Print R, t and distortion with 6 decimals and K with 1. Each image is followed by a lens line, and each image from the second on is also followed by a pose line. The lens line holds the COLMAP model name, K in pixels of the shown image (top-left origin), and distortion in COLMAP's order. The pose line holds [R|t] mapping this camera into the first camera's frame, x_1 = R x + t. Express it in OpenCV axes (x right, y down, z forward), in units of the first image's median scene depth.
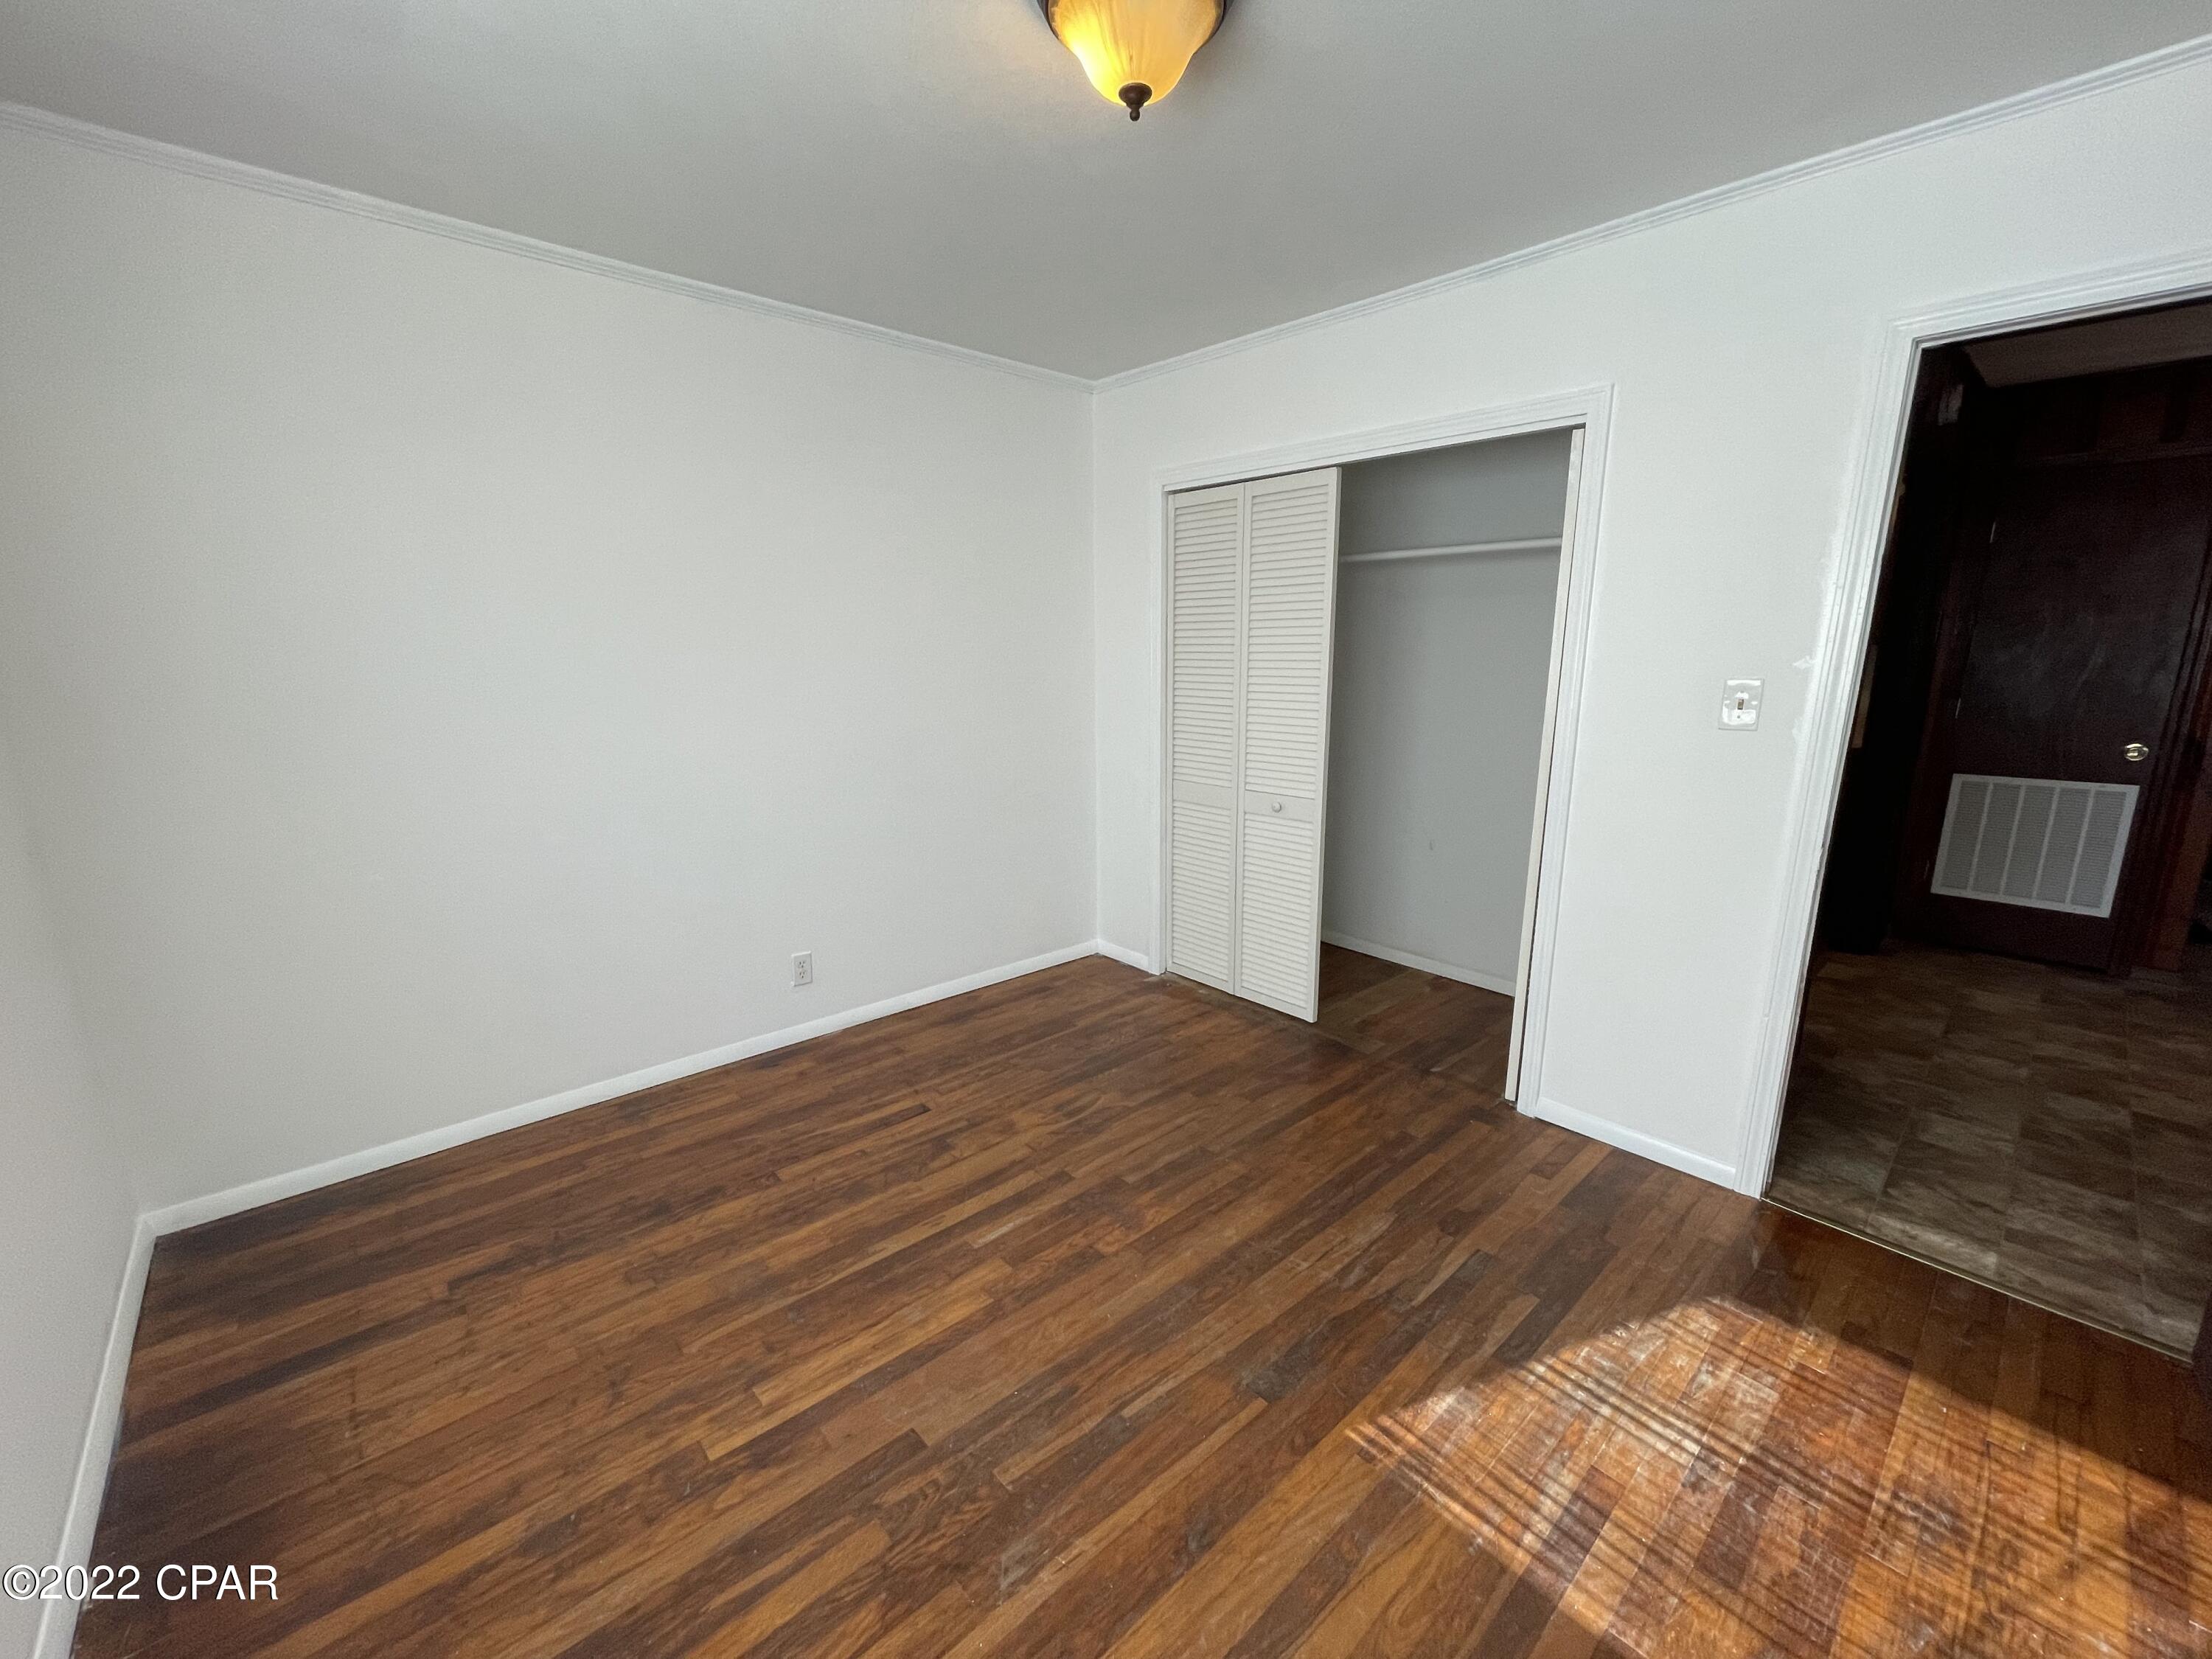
lens RADIAL K [[895.5, 0, 1100.7], [0, 895.5, 844.6], [0, 0, 1]] dist [0.001442, 0.000659]
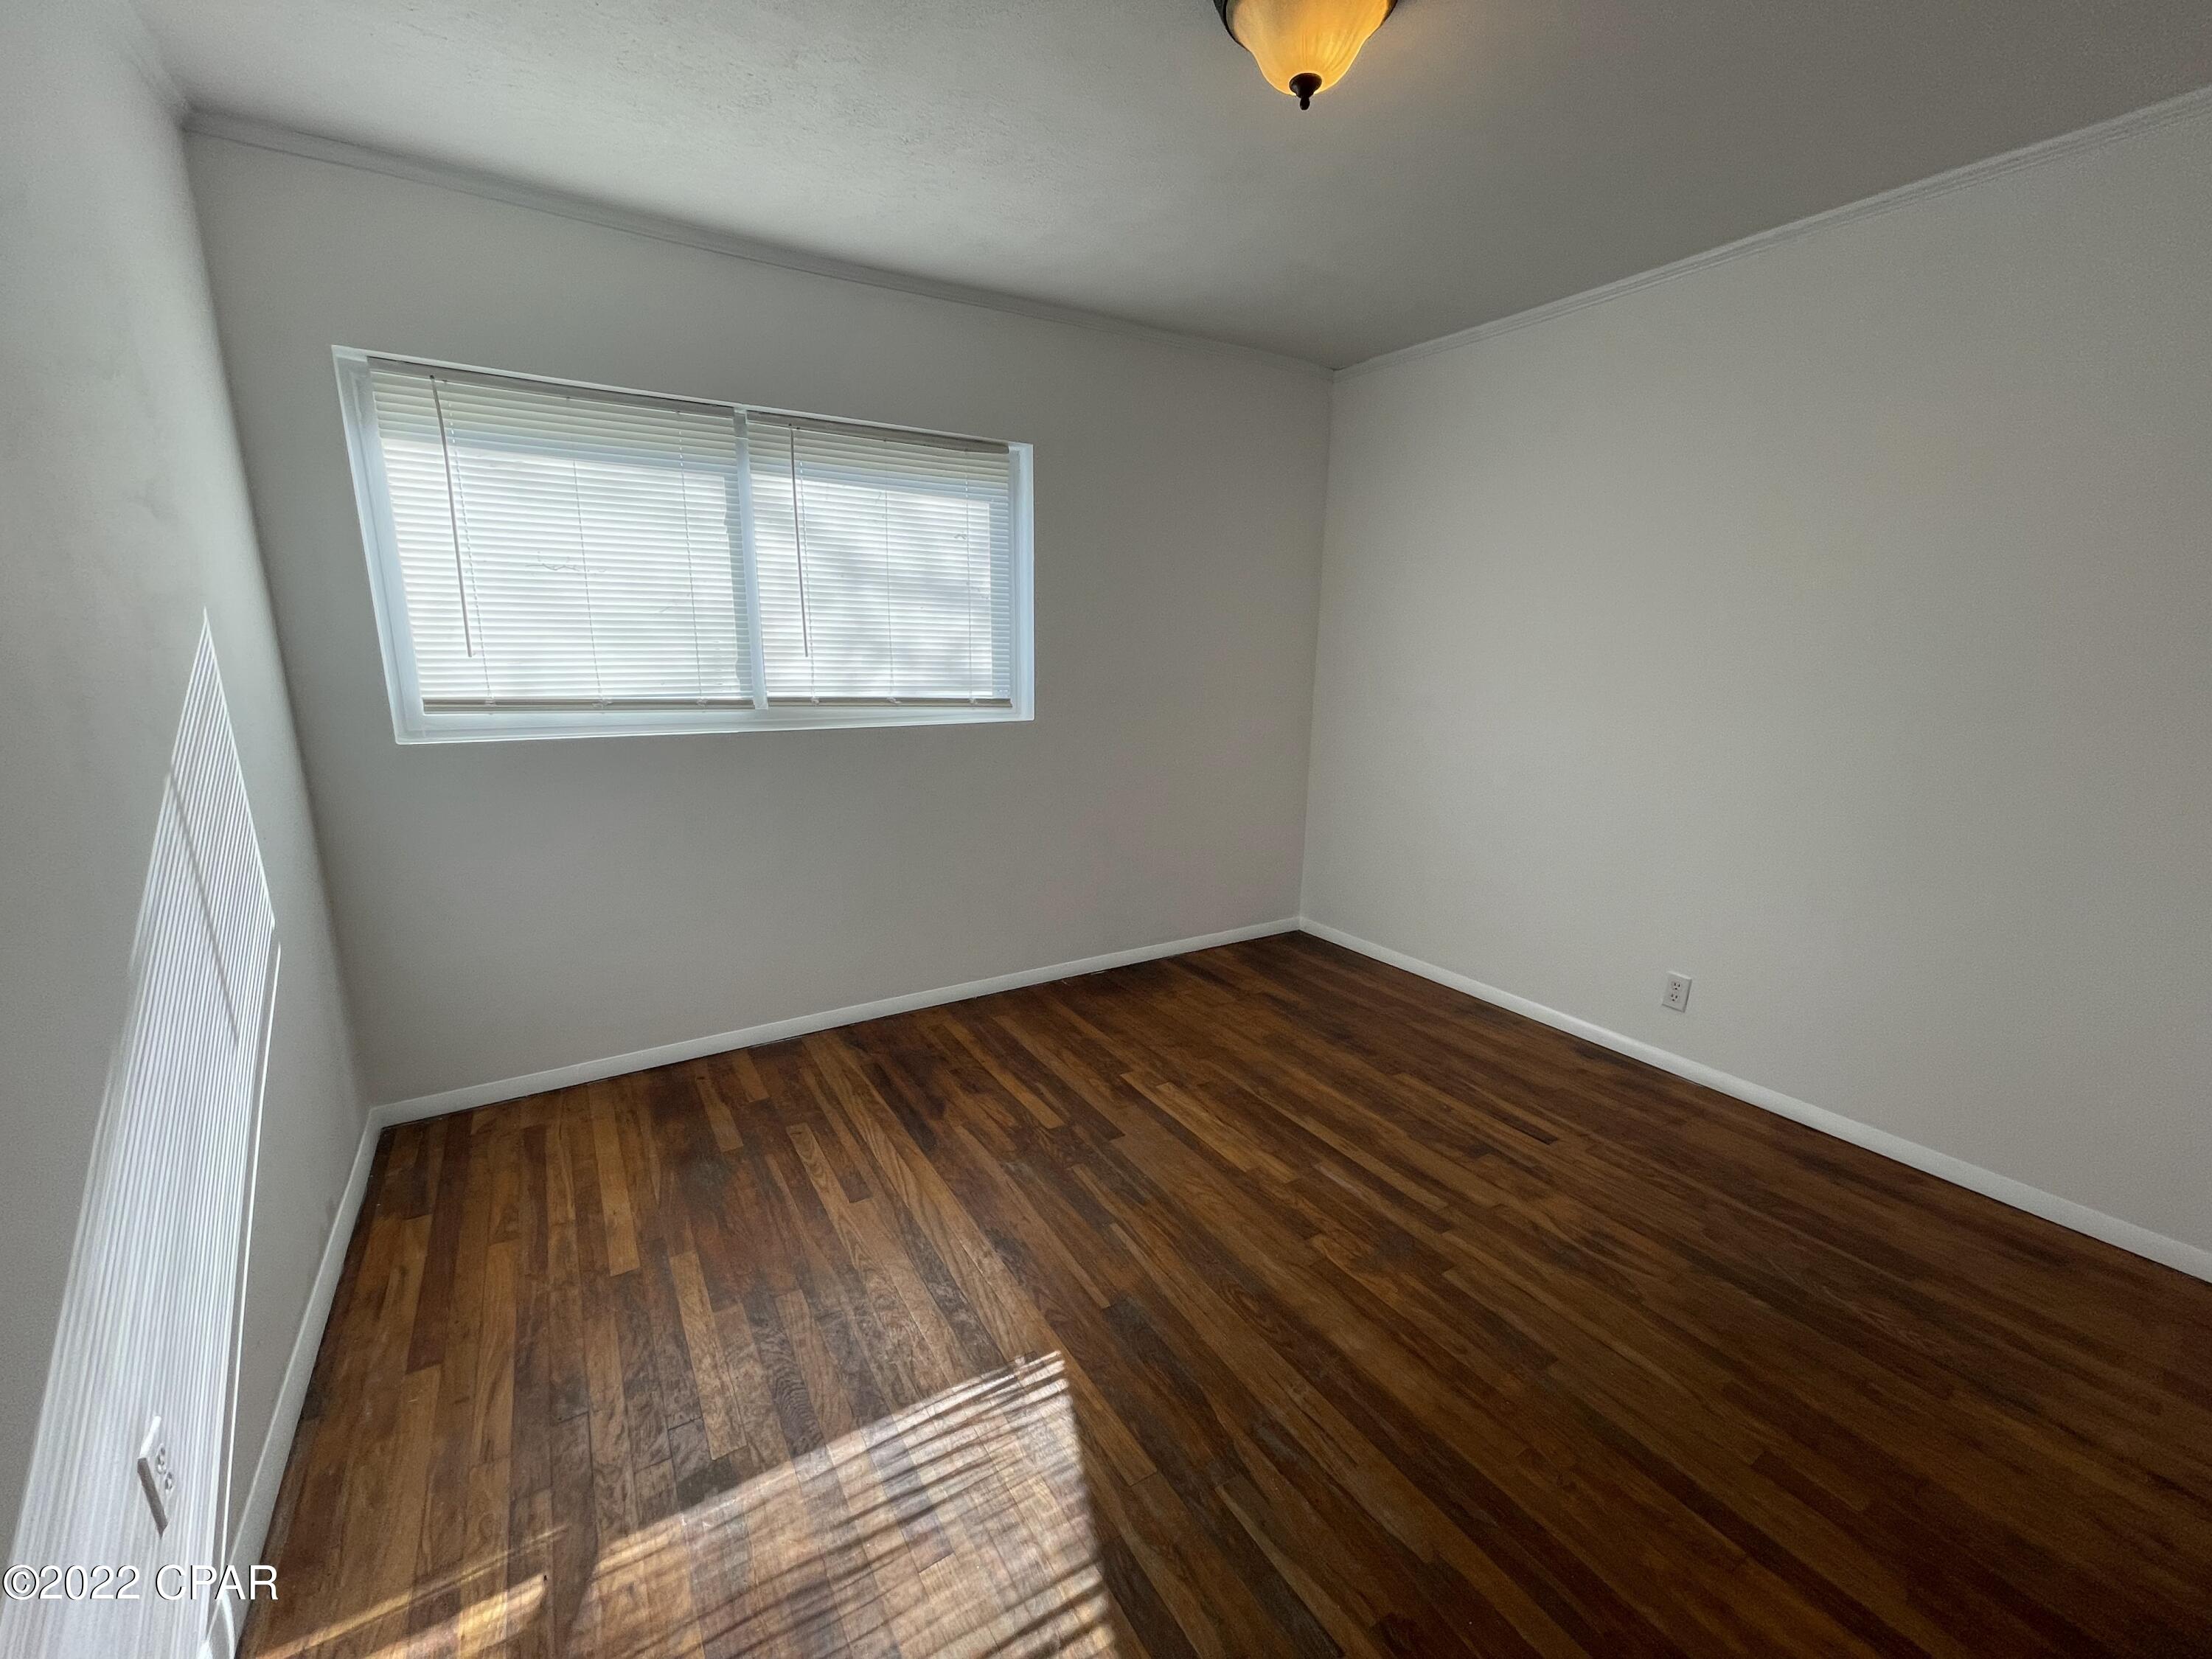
lens RADIAL K [[895.5, 0, 1100.7], [0, 895.5, 844.6], [0, 0, 1]] dist [0.001442, 0.000659]
pose [[-0.174791, 0.221041, -0.959473, 0.847478], [-0.227558, 0.939023, 0.257785, -0.140124], [0.957949, 0.263394, -0.113833, 0.747617]]
